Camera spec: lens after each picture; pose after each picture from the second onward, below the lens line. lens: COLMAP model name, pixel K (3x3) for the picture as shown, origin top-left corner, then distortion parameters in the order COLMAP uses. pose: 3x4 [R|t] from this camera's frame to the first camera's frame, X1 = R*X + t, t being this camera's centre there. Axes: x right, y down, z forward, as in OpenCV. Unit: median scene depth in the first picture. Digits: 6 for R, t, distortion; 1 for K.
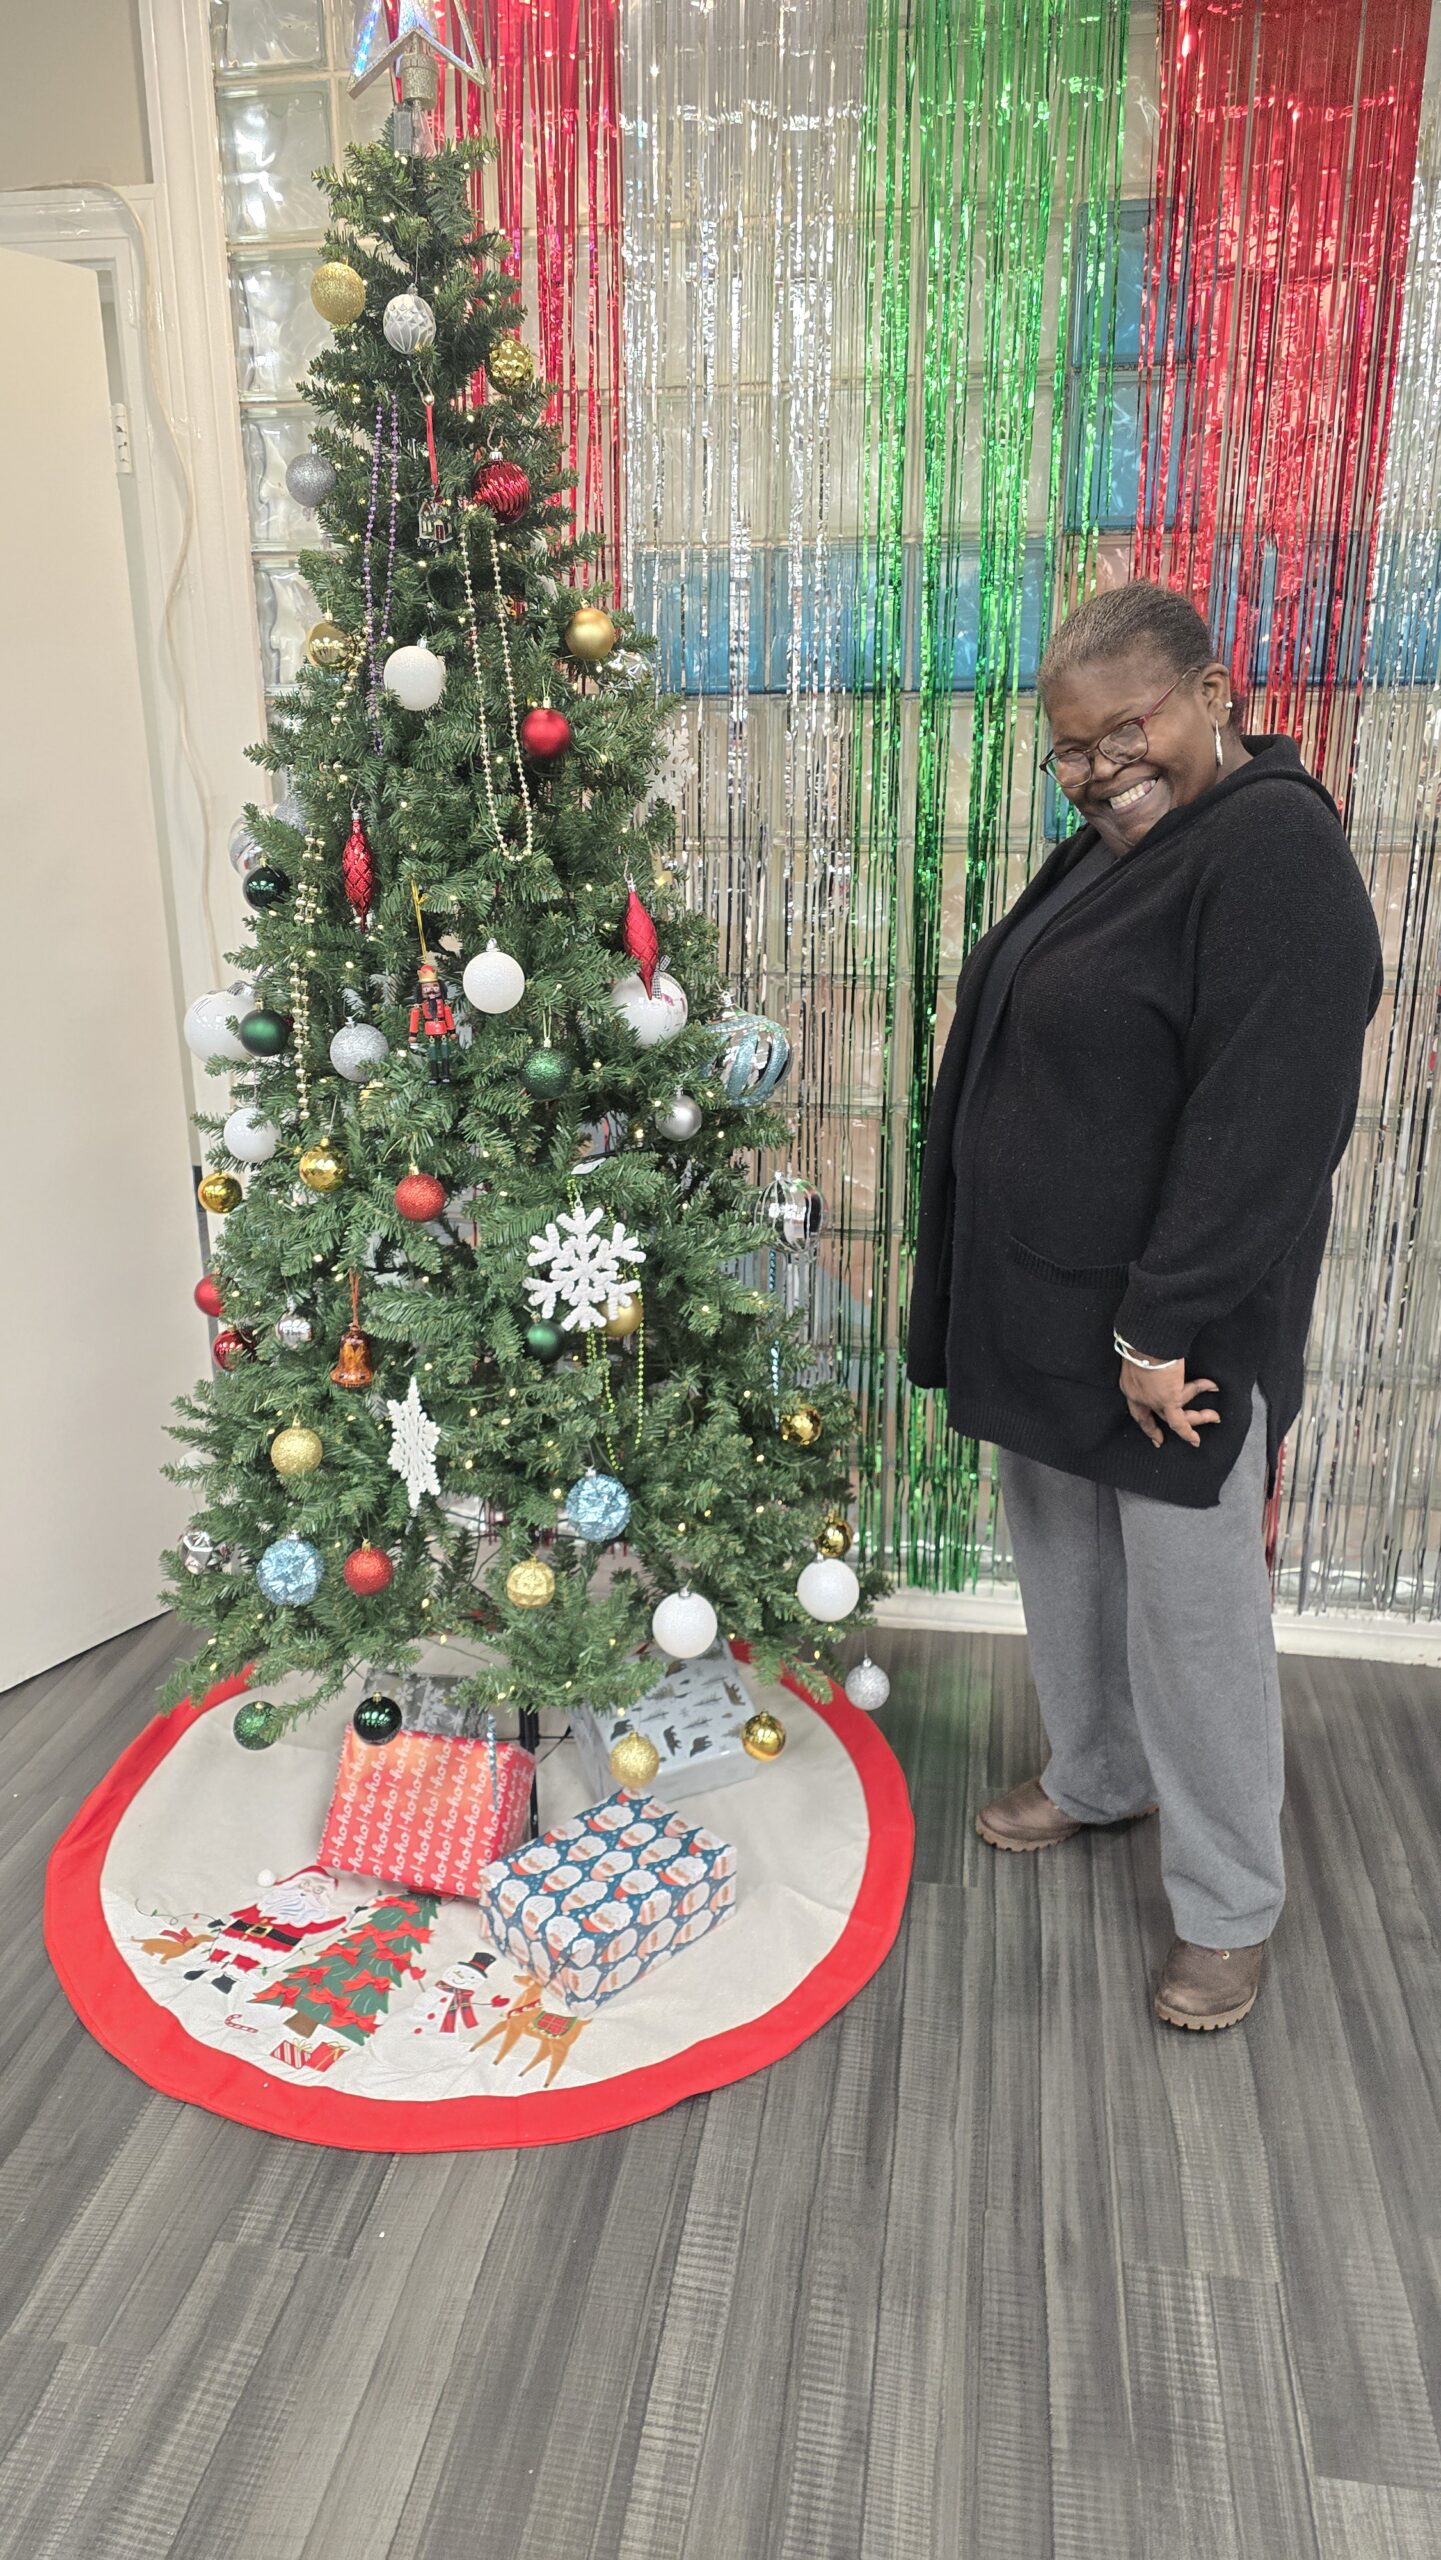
lens RADIAL K [[1774.2, 0, 694.6], [0, 1774.2, 1270.3], [0, 0, 1]] dist [0.051581, -0.046769]
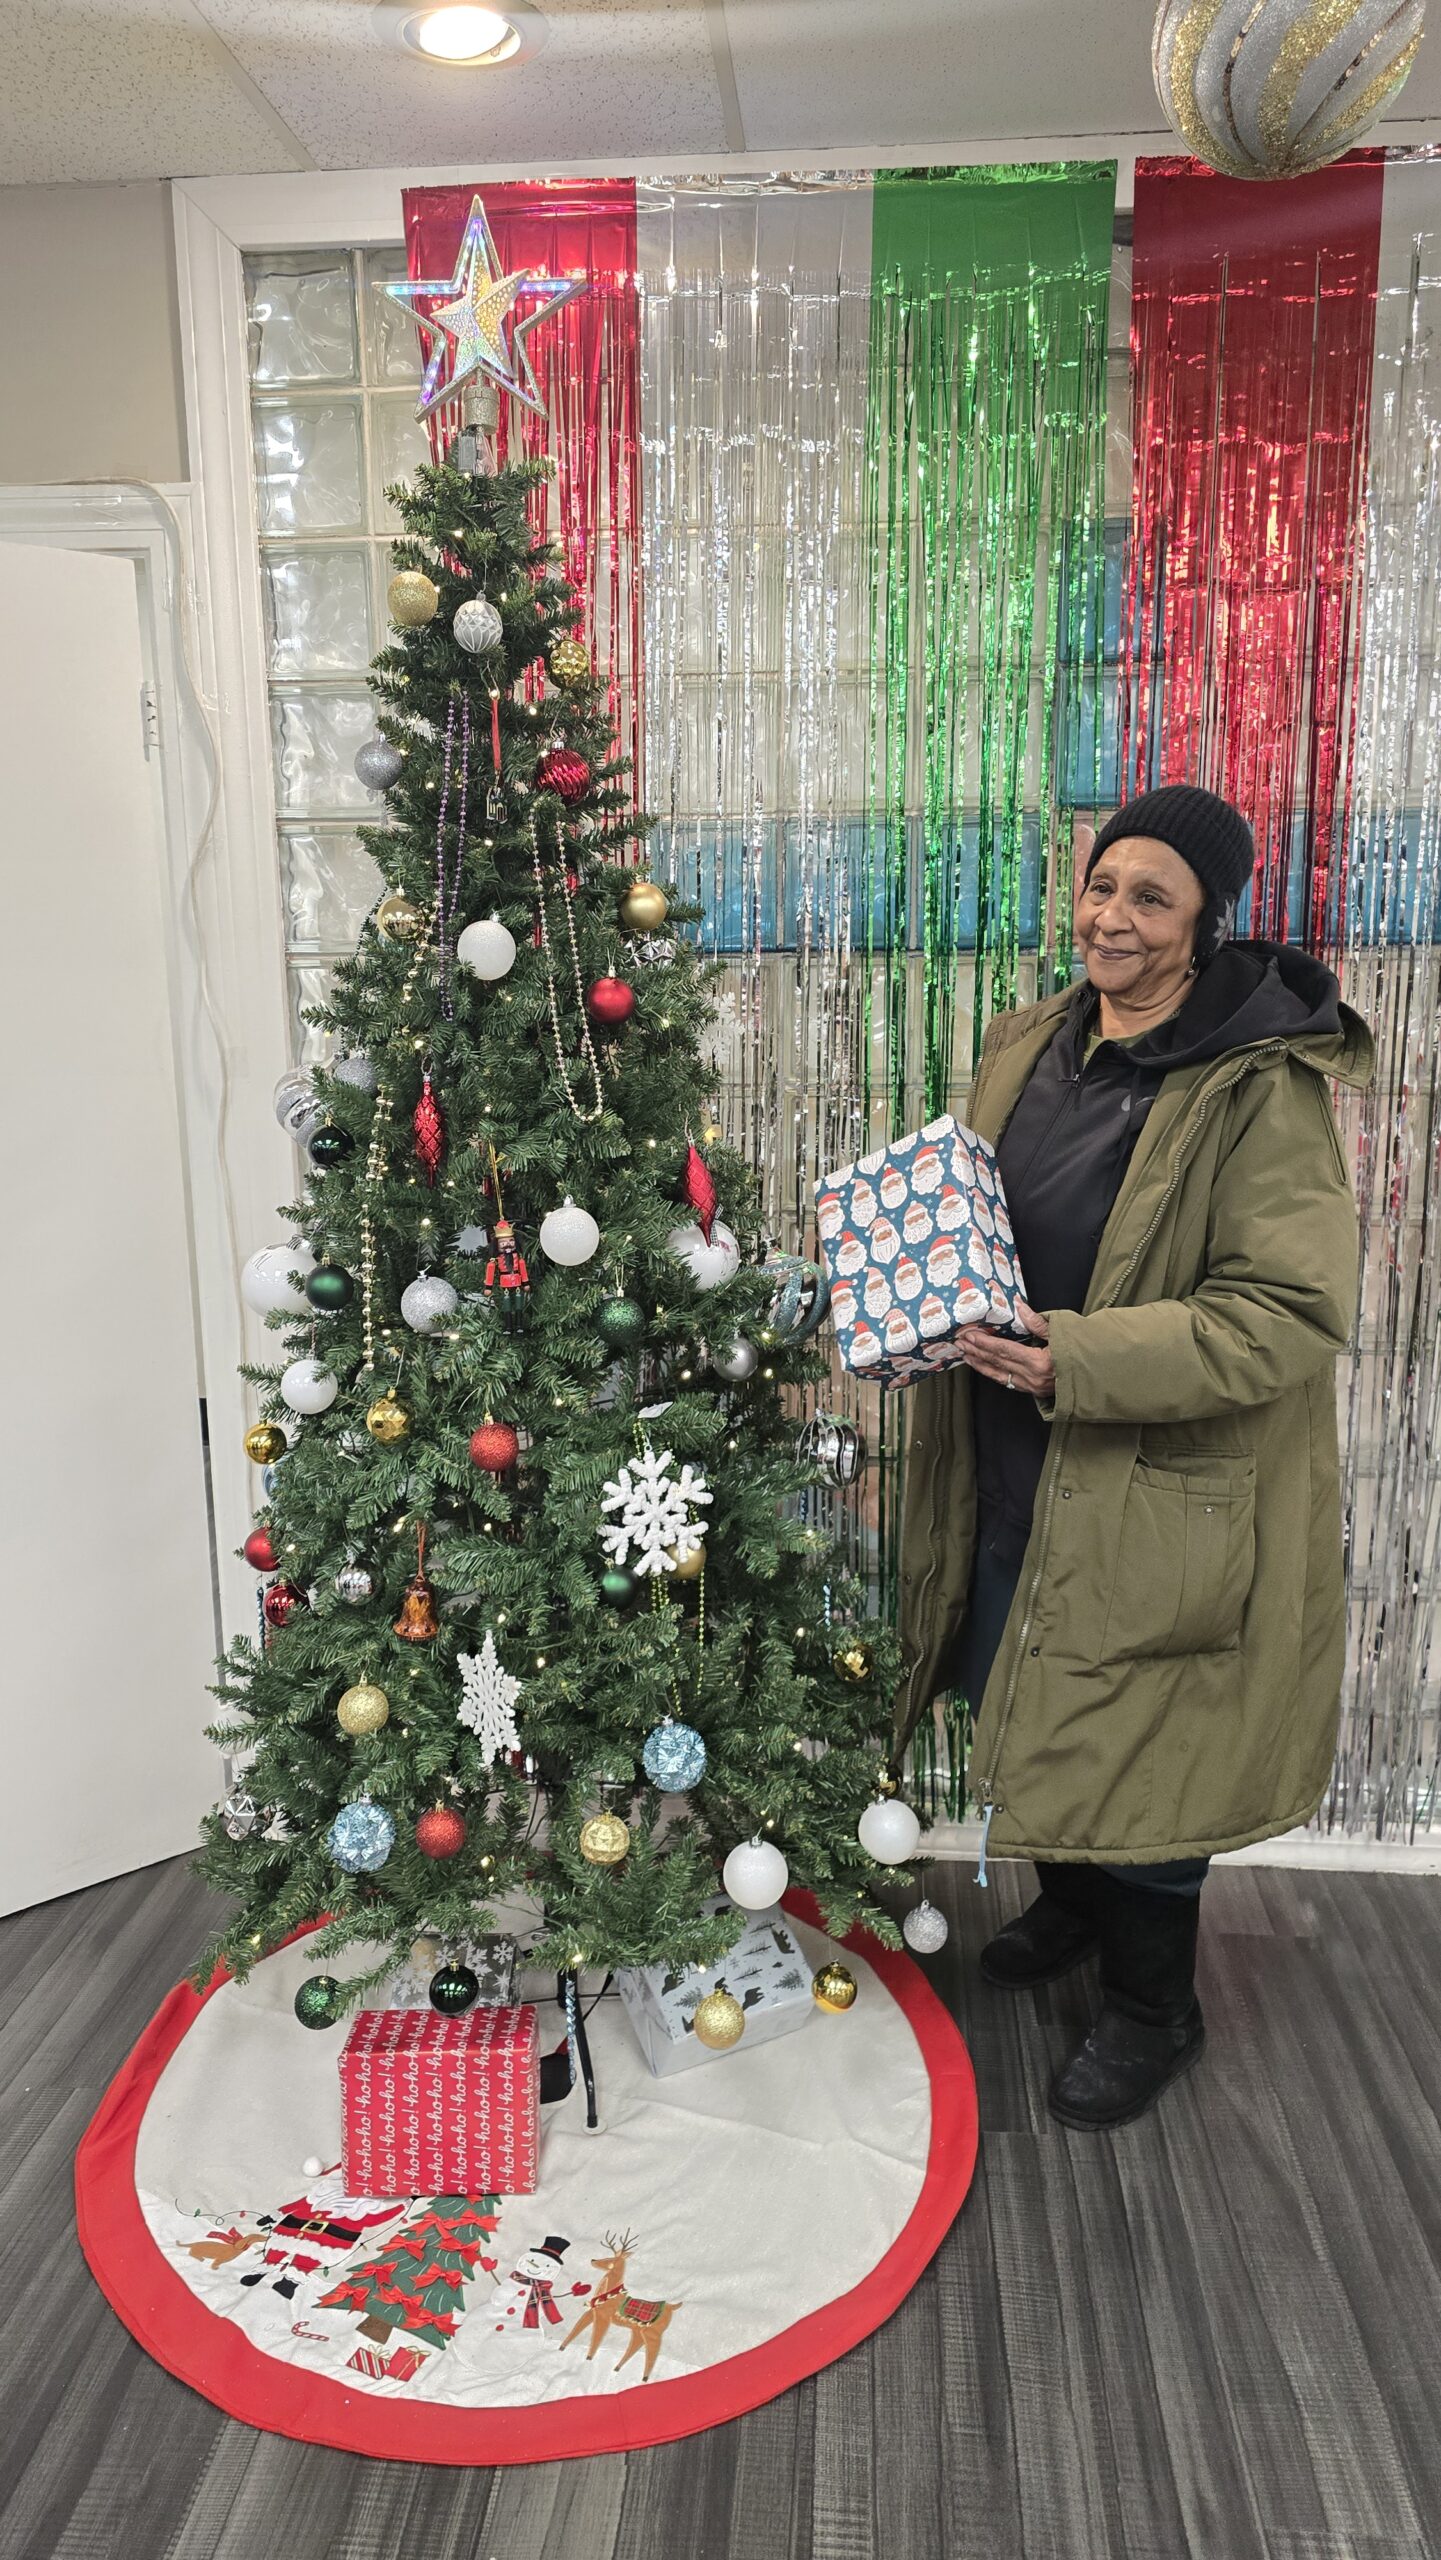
lens RADIAL K [[1781.8, 0, 720.5], [0, 1781.8, 1280.0], [0, 0, 1]] dist [0.054786, -0.049271]
pose [[0.996175, -0.017532, 0.085609, -0.105681], [0.026712, 0.993868, -0.107295, -0.022379], [-0.083203, 0.109171, 0.990535, -0.022105]]
